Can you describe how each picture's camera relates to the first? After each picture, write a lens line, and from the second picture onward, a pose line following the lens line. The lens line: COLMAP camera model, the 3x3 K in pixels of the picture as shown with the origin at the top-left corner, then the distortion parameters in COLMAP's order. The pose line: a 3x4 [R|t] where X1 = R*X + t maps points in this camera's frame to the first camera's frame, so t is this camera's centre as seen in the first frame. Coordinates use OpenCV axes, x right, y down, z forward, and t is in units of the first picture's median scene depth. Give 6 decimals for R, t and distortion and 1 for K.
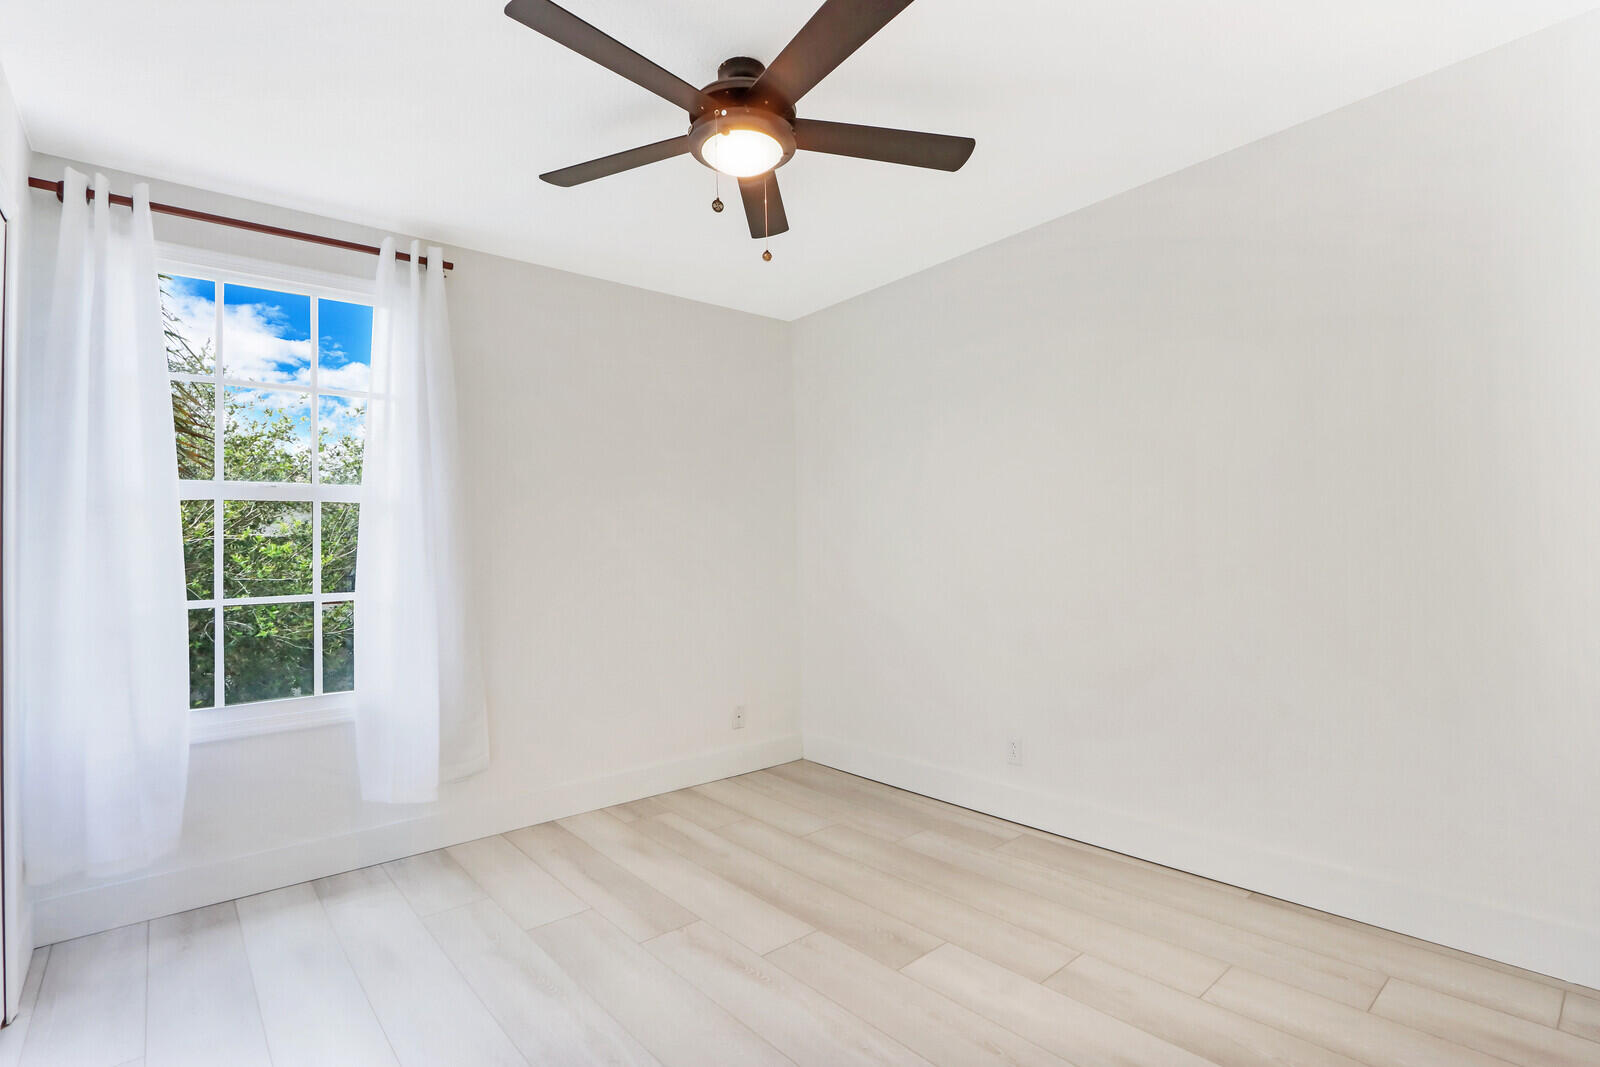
lens RADIAL K [[756.9, 0, 798.9], [0, 756.9, 541.3], [0, 0, 1]] dist [-0.013426, 0.000111]
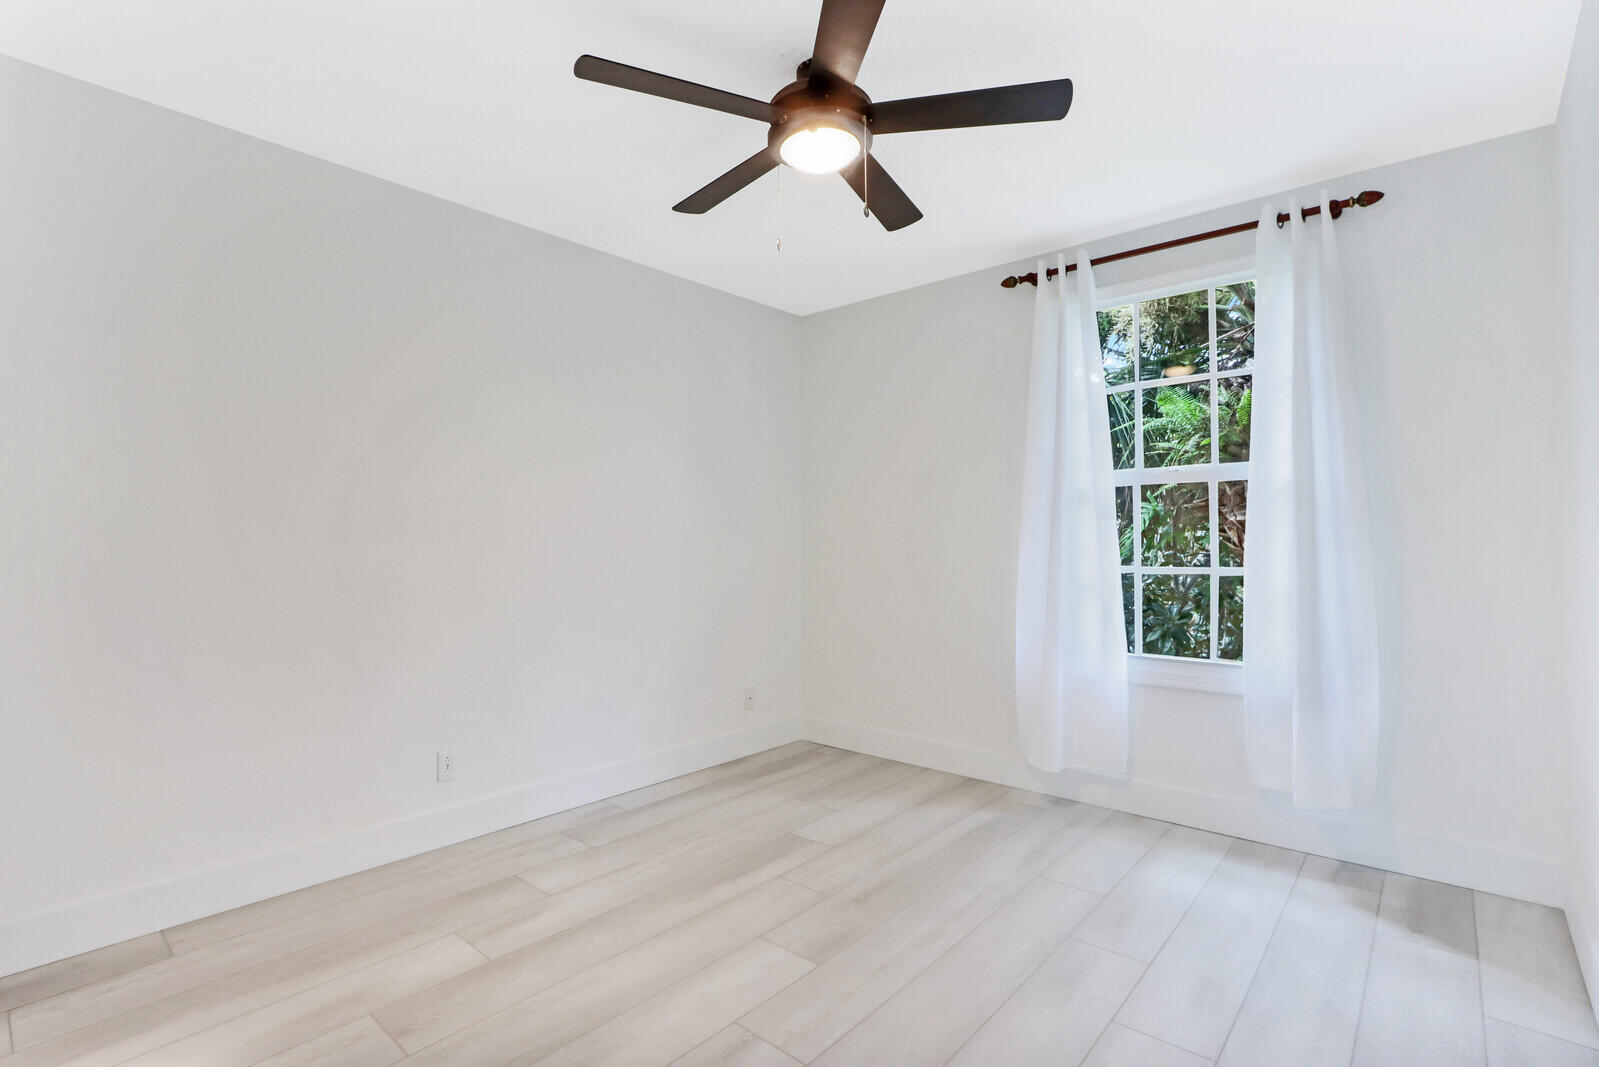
lens RADIAL K [[741.2, 0, 799.5], [0, 741.2, 533.5], [0, 0, 1]] dist [-0.002456, -0.000128]
pose [[0.155490, 0.023408, -0.987560, 0.314321], [-0.000016, 0.999719, 0.023694, -0.004241], [0.987838, -0.003668, 0.155446, 0.260249]]
